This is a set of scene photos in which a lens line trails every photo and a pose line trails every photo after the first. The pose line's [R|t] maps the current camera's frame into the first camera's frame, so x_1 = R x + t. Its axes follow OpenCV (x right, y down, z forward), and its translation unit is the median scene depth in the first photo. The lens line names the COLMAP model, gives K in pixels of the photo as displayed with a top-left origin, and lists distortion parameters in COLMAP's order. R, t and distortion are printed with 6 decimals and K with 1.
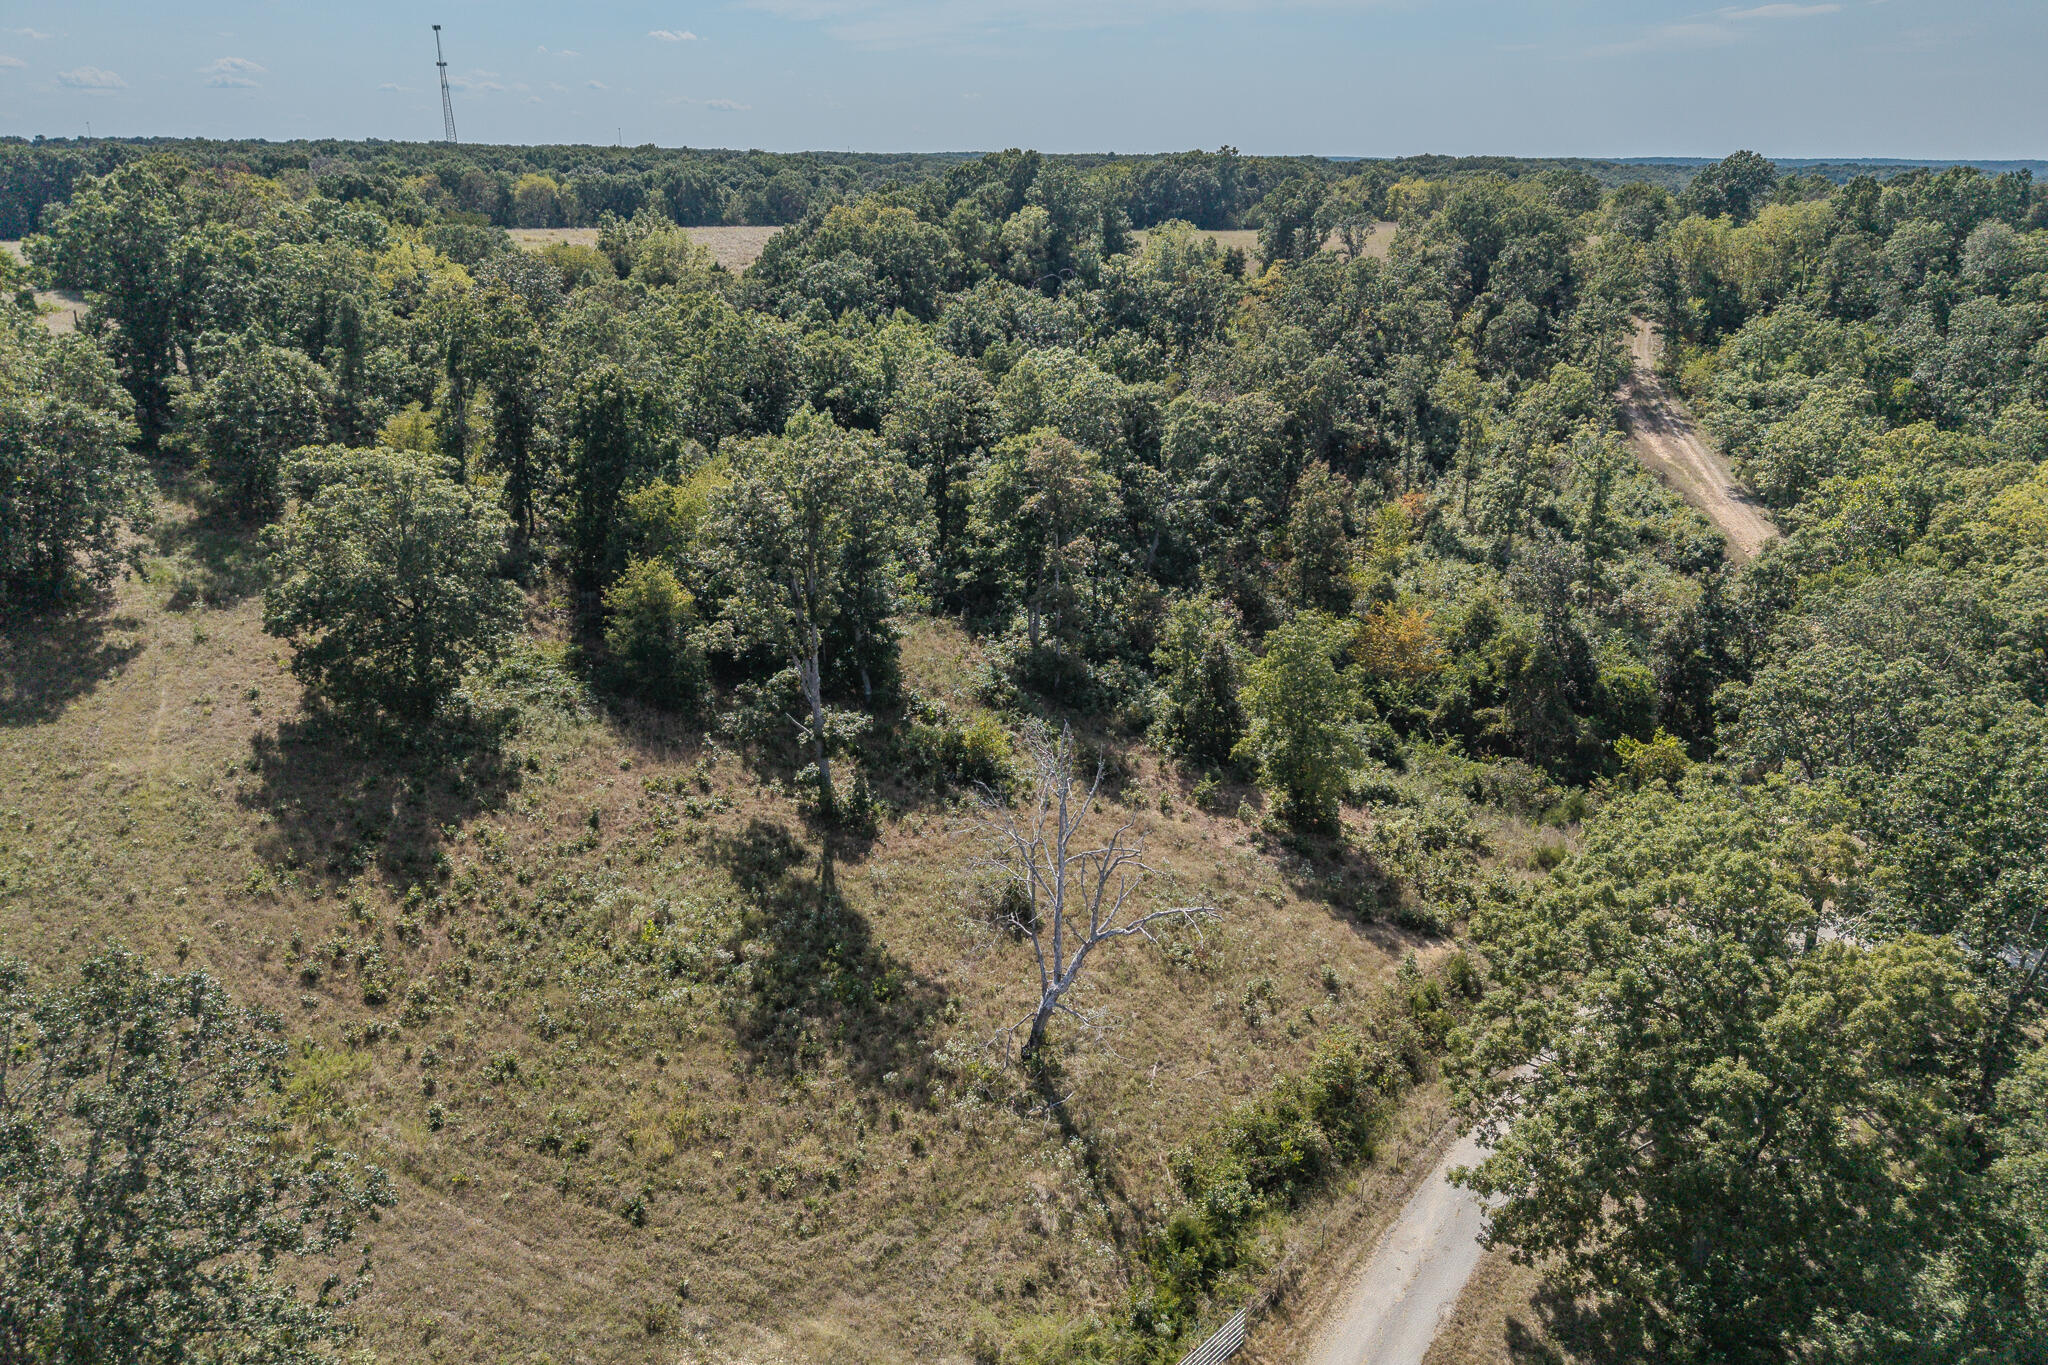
lens RADIAL K [[1359.7, 0, 1024.0], [0, 1359.7, 682.5], [0, 0, 1]] dist [0.033336, -0.039979]
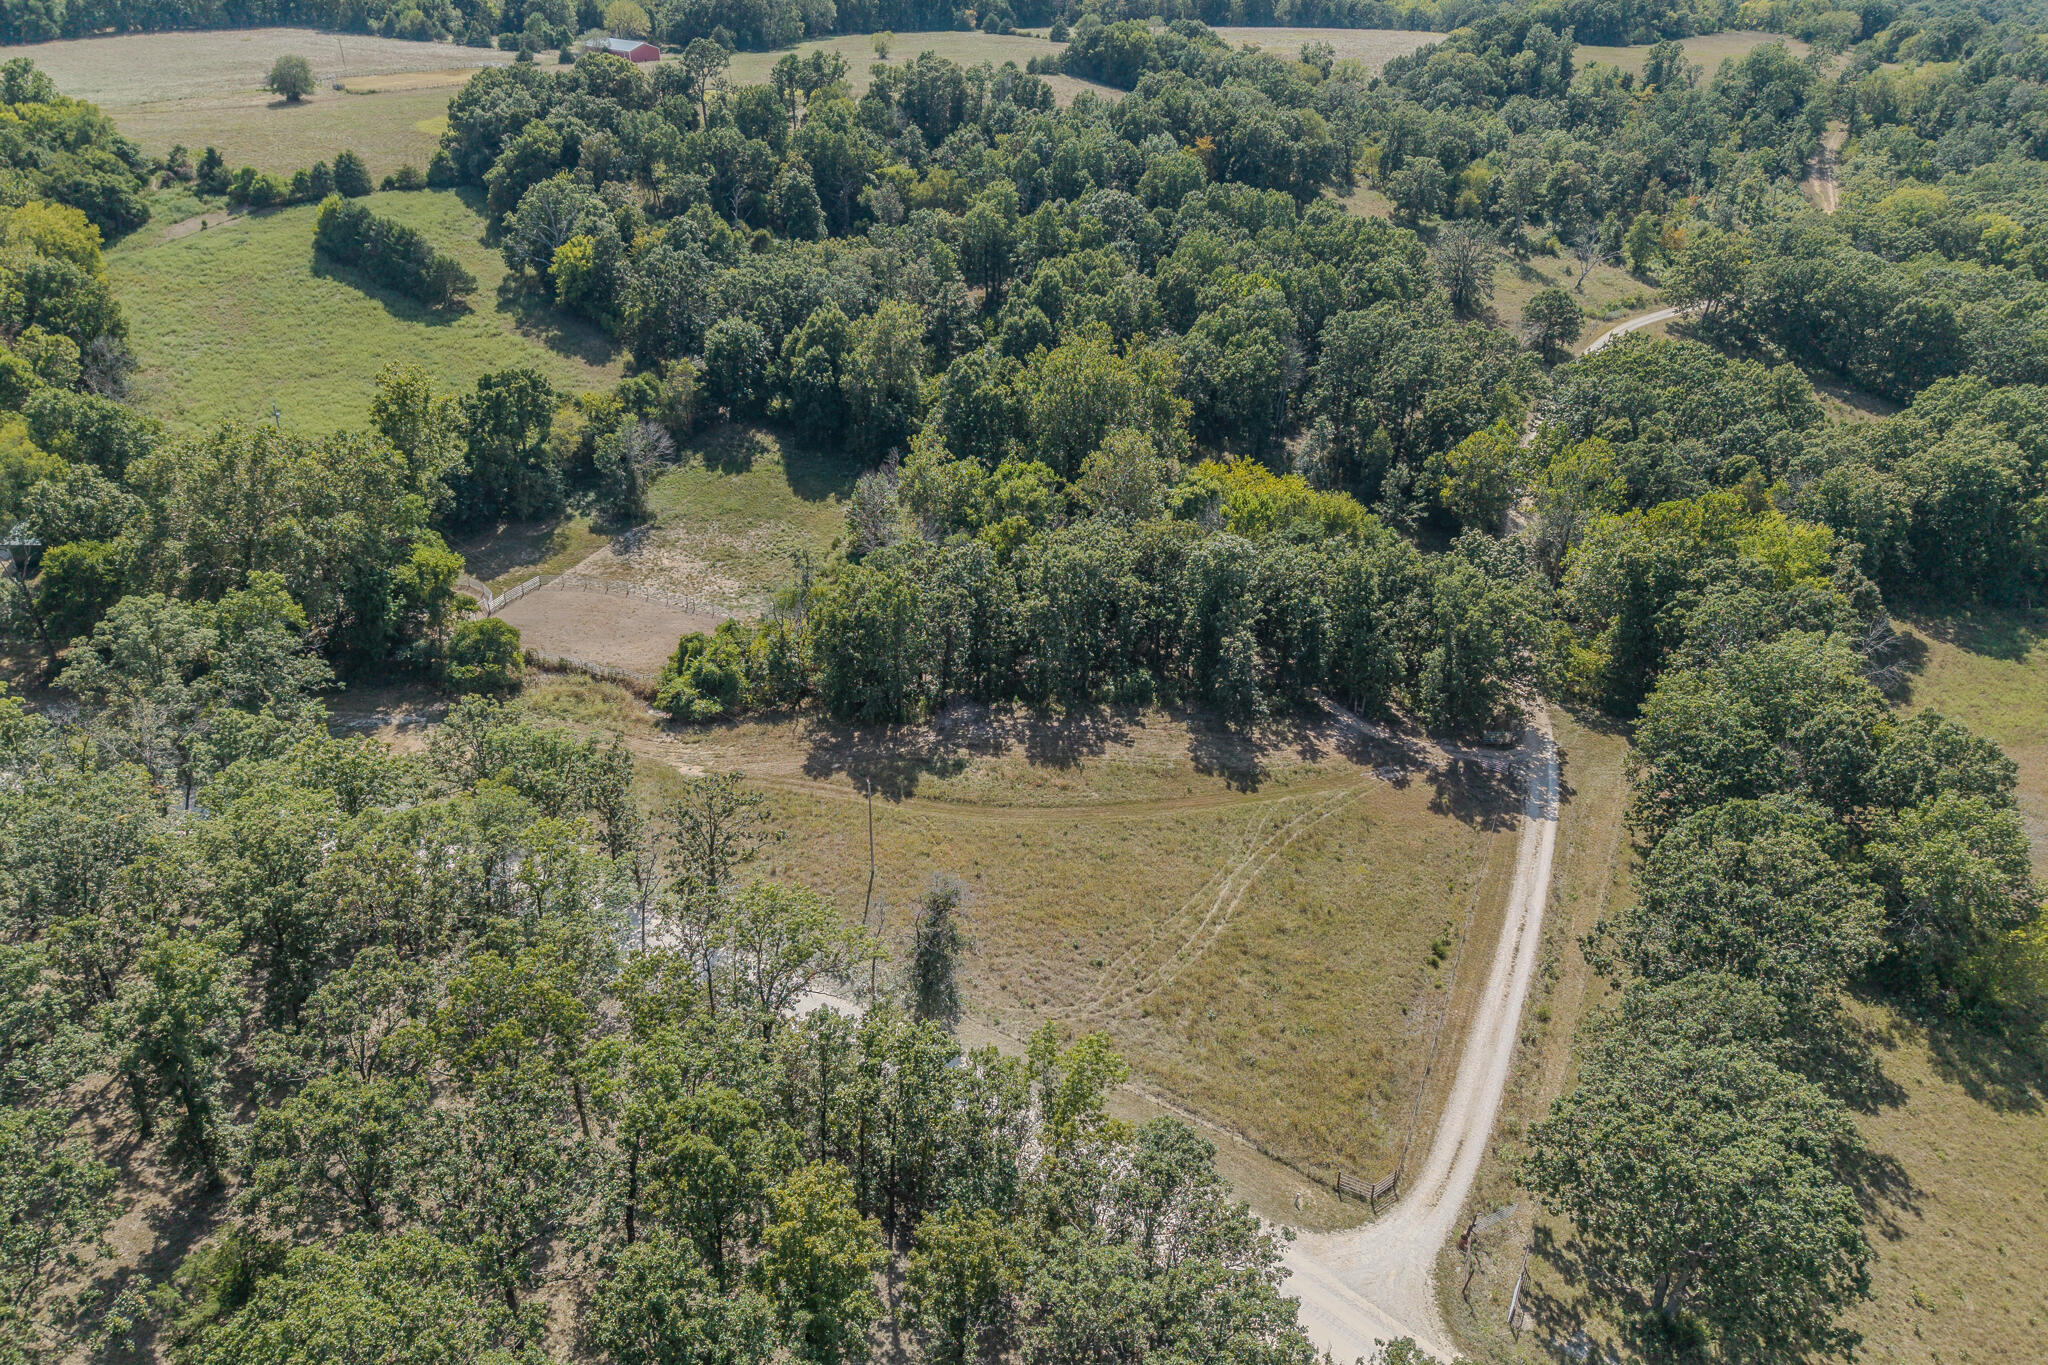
lens RADIAL K [[1377.6, 0, 1035.6], [0, 1377.6, 687.3], [0, 0, 1]] dist [-0.001927, 0.003383]
pose [[0.979164, 0.110255, -0.170534, -0.578456], [-0.079251, 0.980655, 0.178986, 0.606869], [0.186969, -0.161742, 0.968959, -2.858282]]
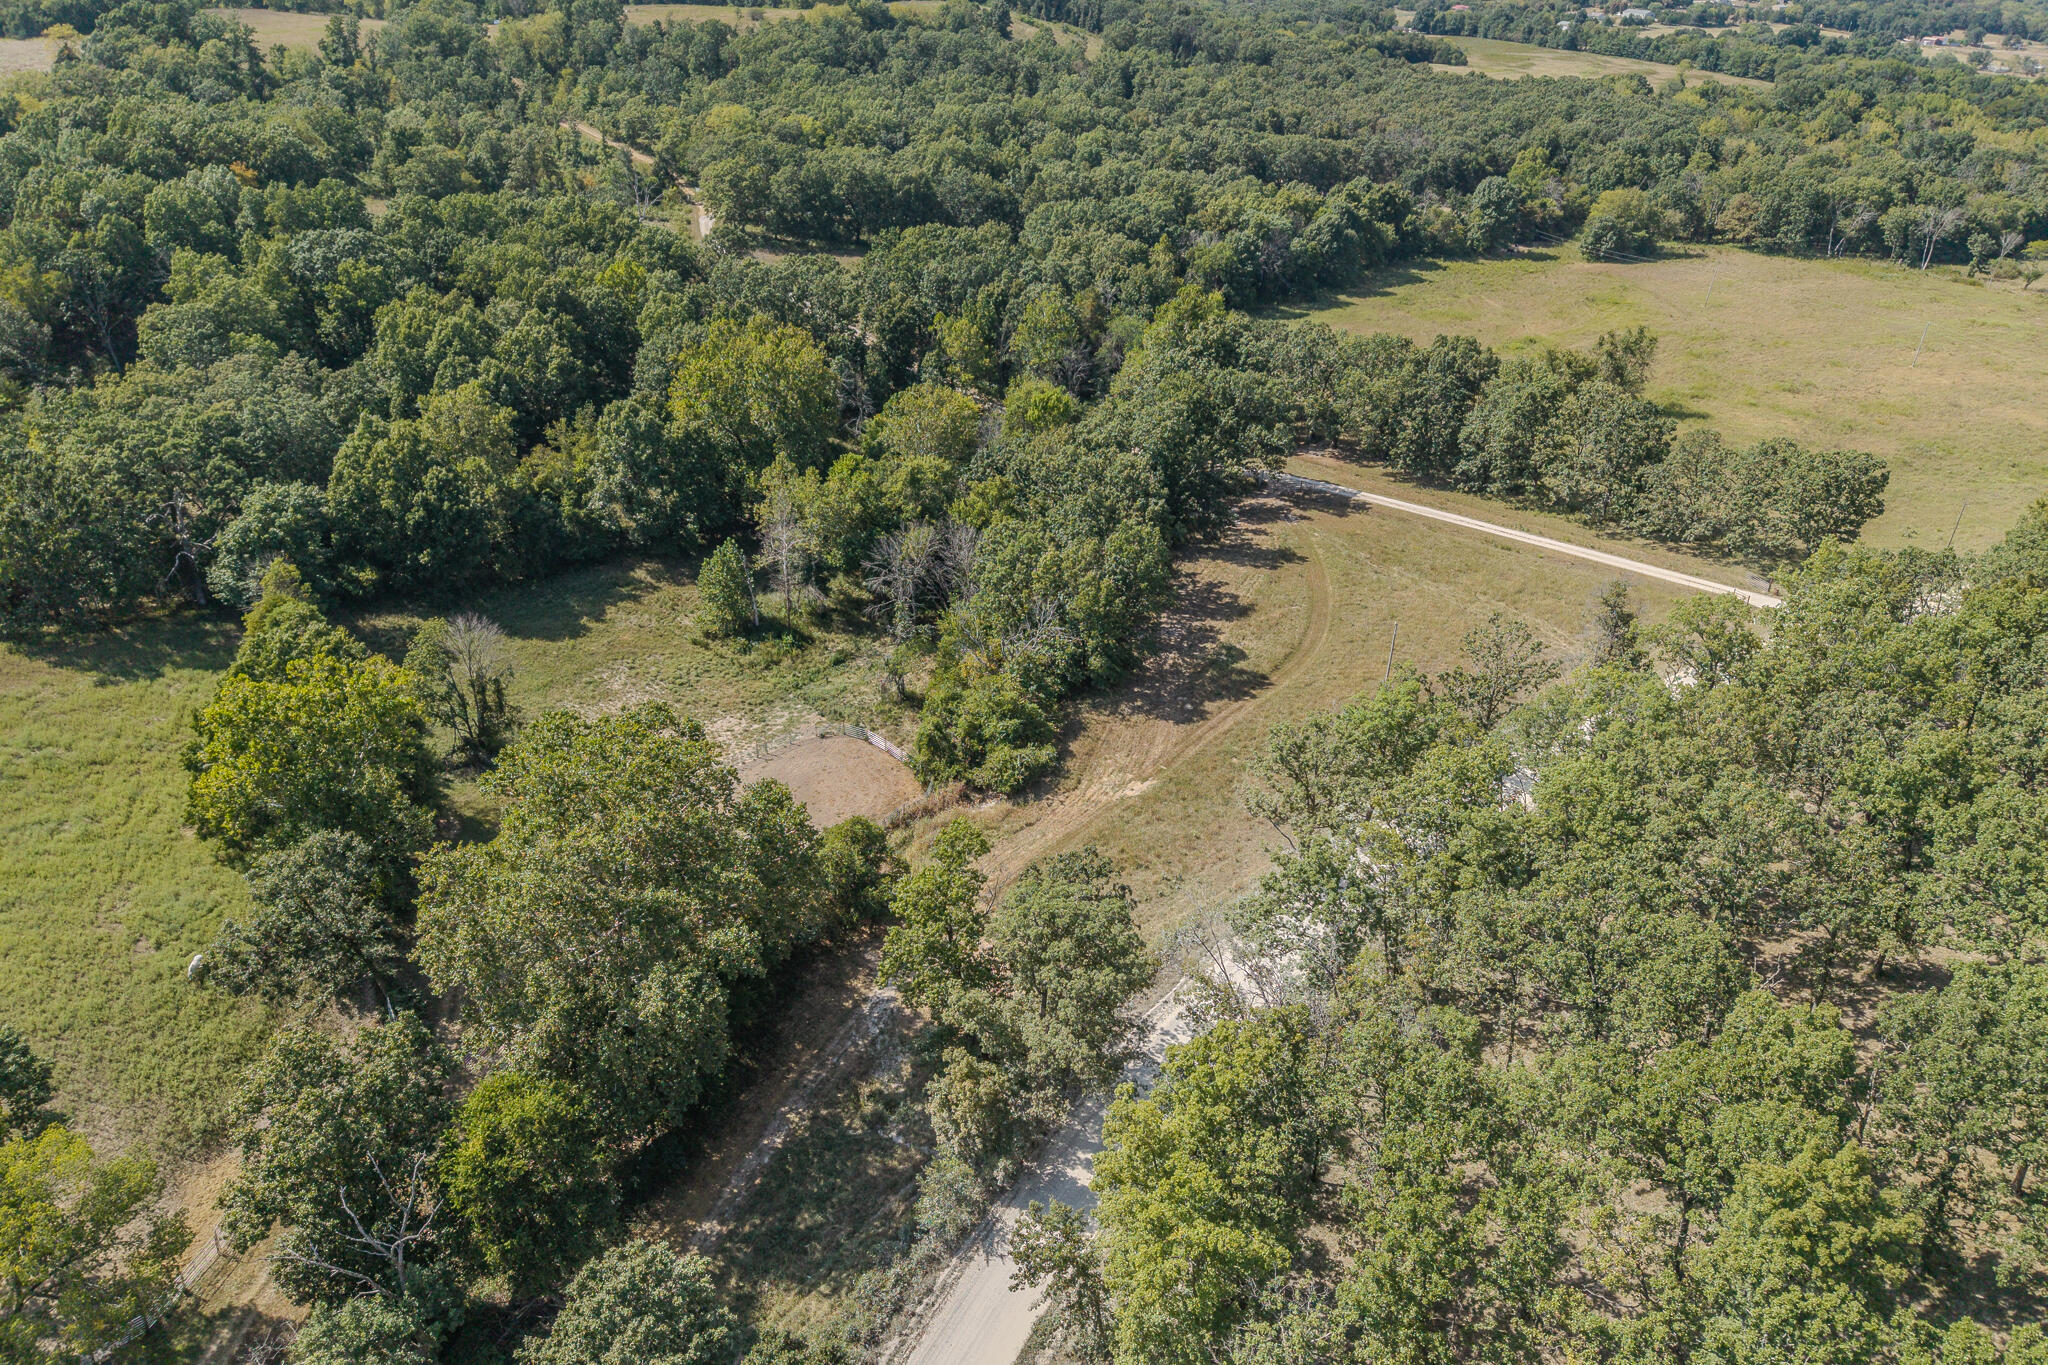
lens RADIAL K [[1377.6, 0, 1035.6], [0, 1377.6, 687.3], [0, 0, 1]] dist [-0.001927, 0.003383]
pose [[0.551654, -0.421266, 0.719870, -2.317545], [0.291802, 0.906013, 0.306581, 0.423643], [-0.781364, 0.040934, 0.622732, -2.260640]]
